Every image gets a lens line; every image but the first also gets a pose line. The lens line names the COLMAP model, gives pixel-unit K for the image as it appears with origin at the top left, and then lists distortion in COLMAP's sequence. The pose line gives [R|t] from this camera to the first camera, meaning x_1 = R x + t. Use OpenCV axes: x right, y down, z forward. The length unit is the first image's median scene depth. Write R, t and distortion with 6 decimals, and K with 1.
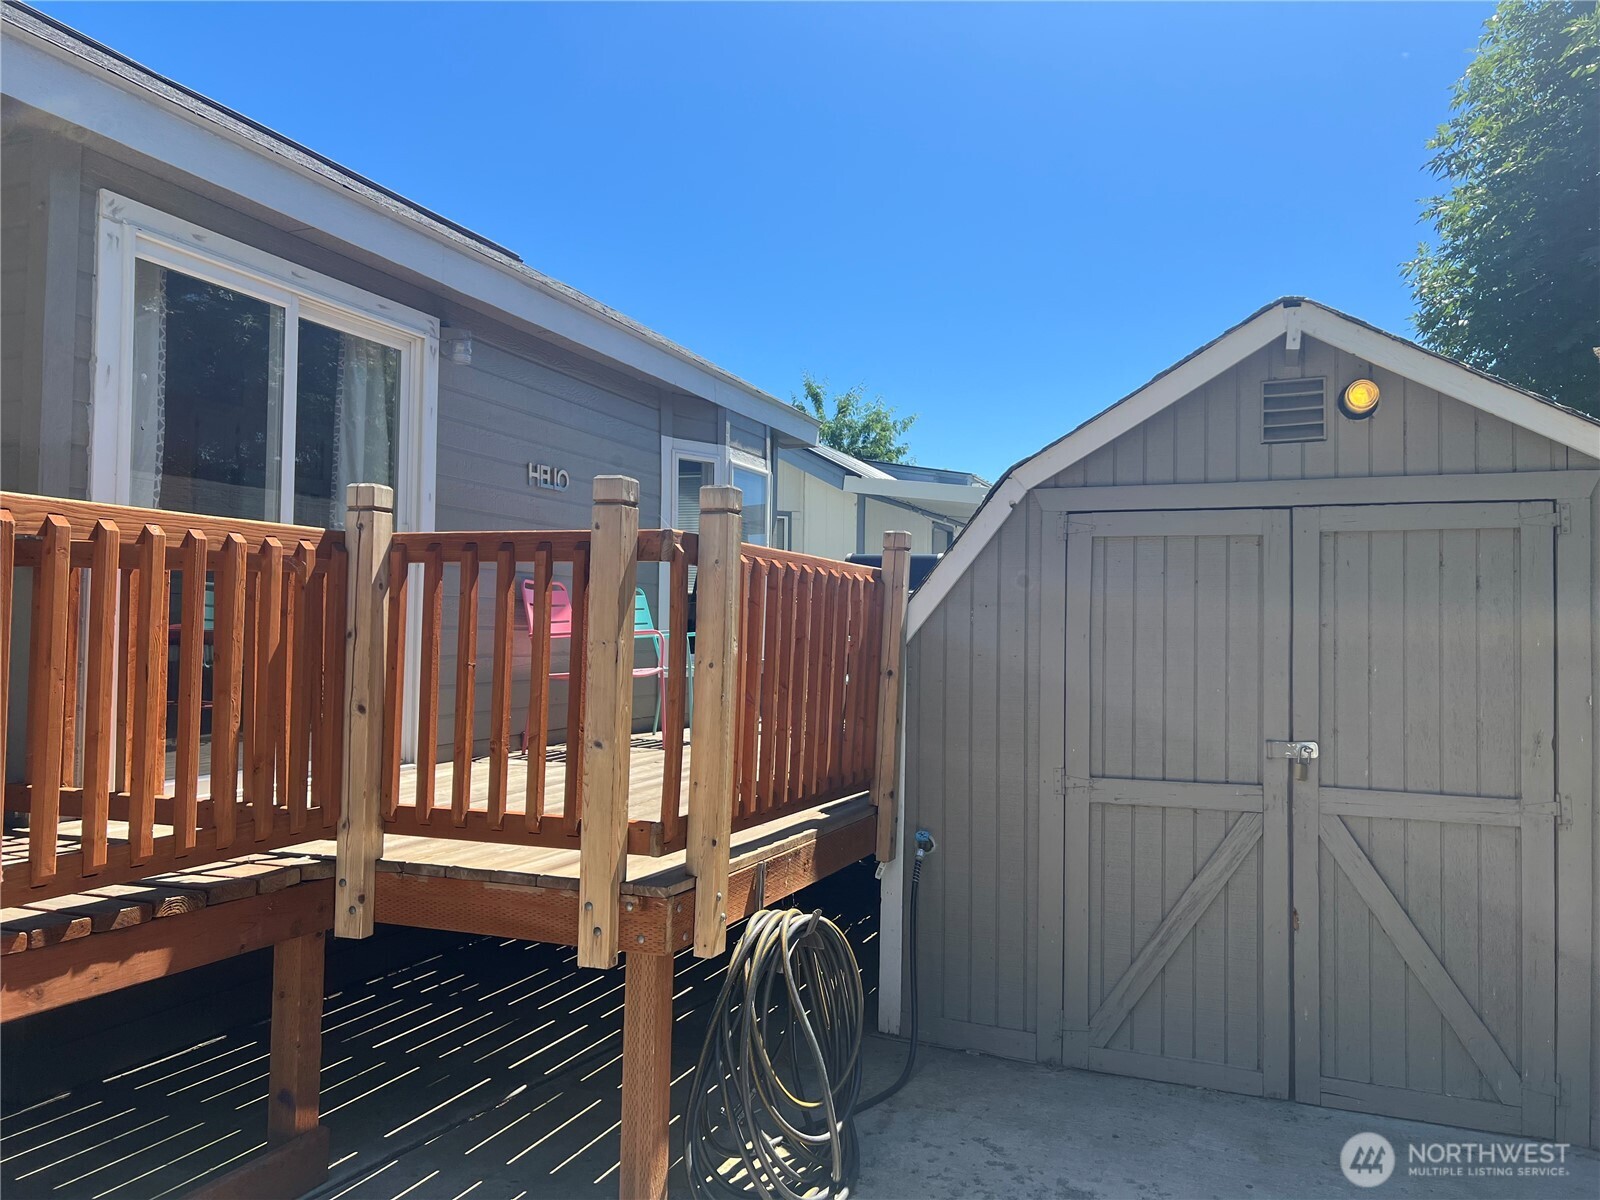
lens RADIAL K [[1197.4, 0, 814.8], [0, 1197.4, 602.9], [0, 0, 1]] dist [0.064581, -0.067113]
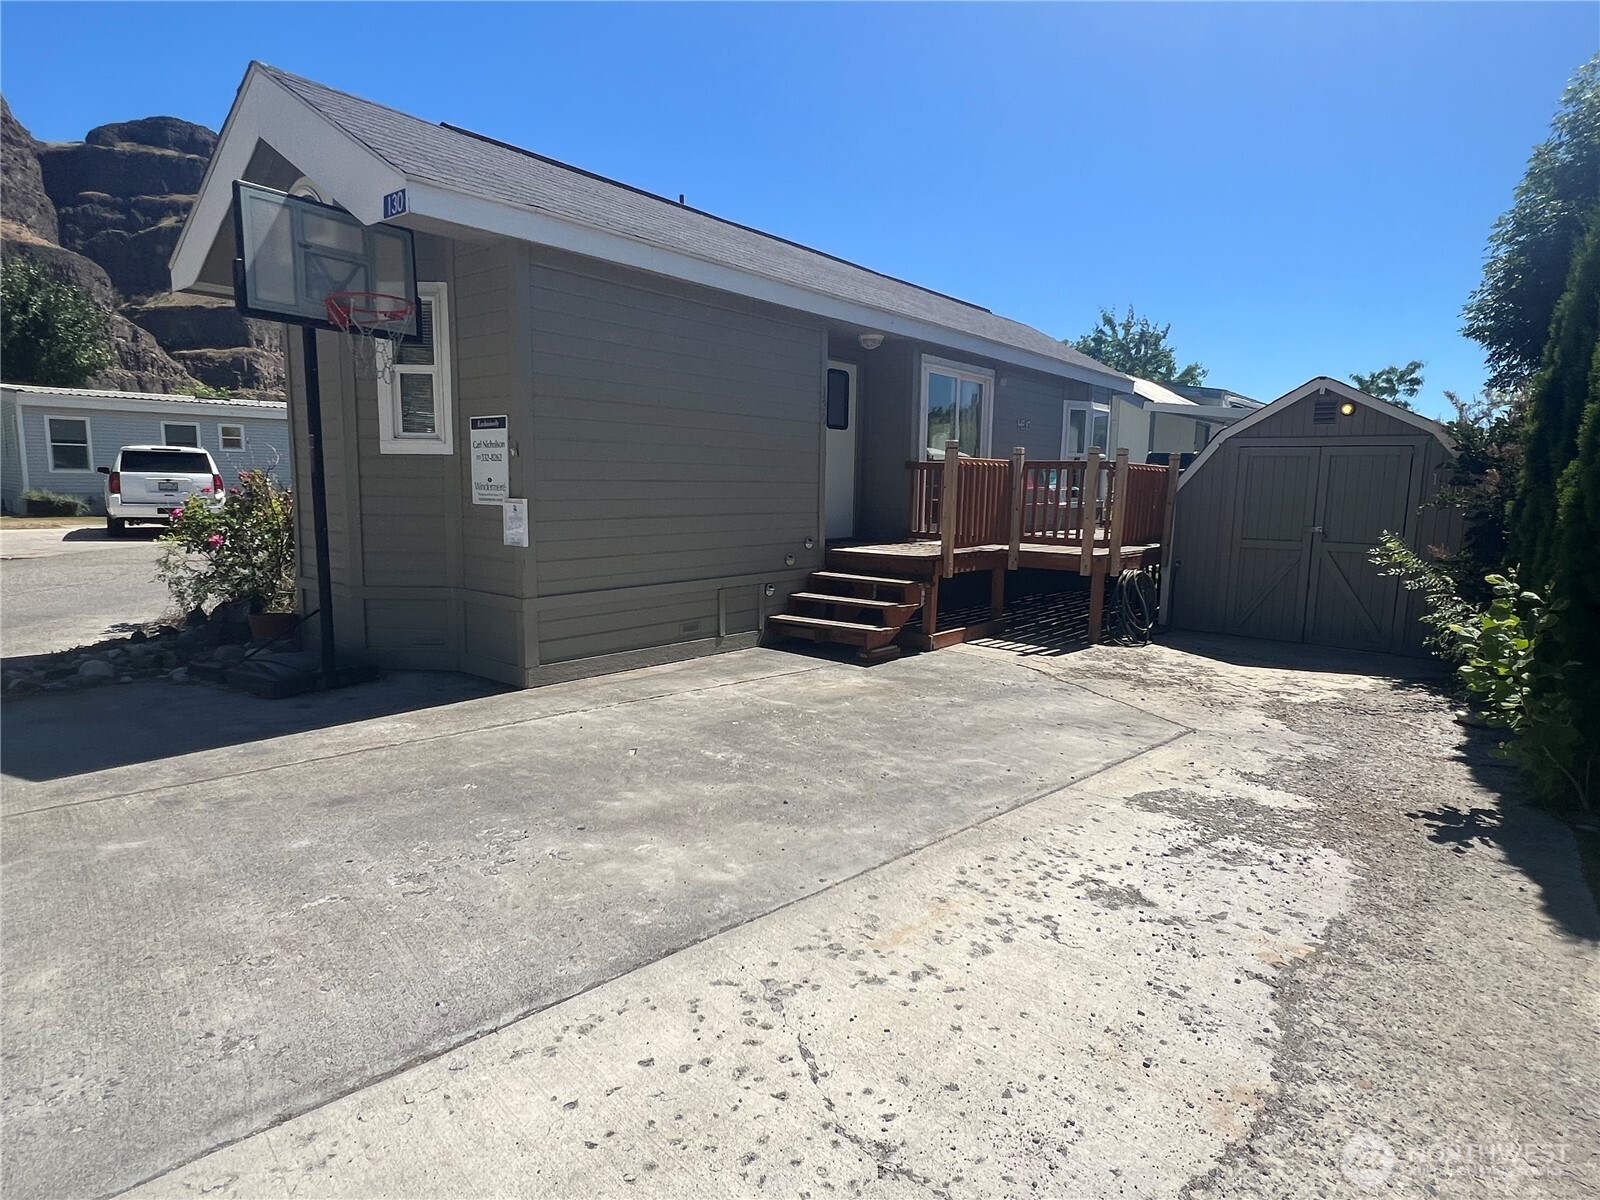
lens RADIAL K [[881.4, 0, 803.2], [0, 881.4, 592.7], [0, 0, 1]] dist [0.001785, -0.002337]
pose [[0.951658, 0.041553, -0.304337, -0.139854], [0.004244, 0.988934, 0.148293, -0.053245], [0.307132, -0.142416, 0.940951, -1.512020]]
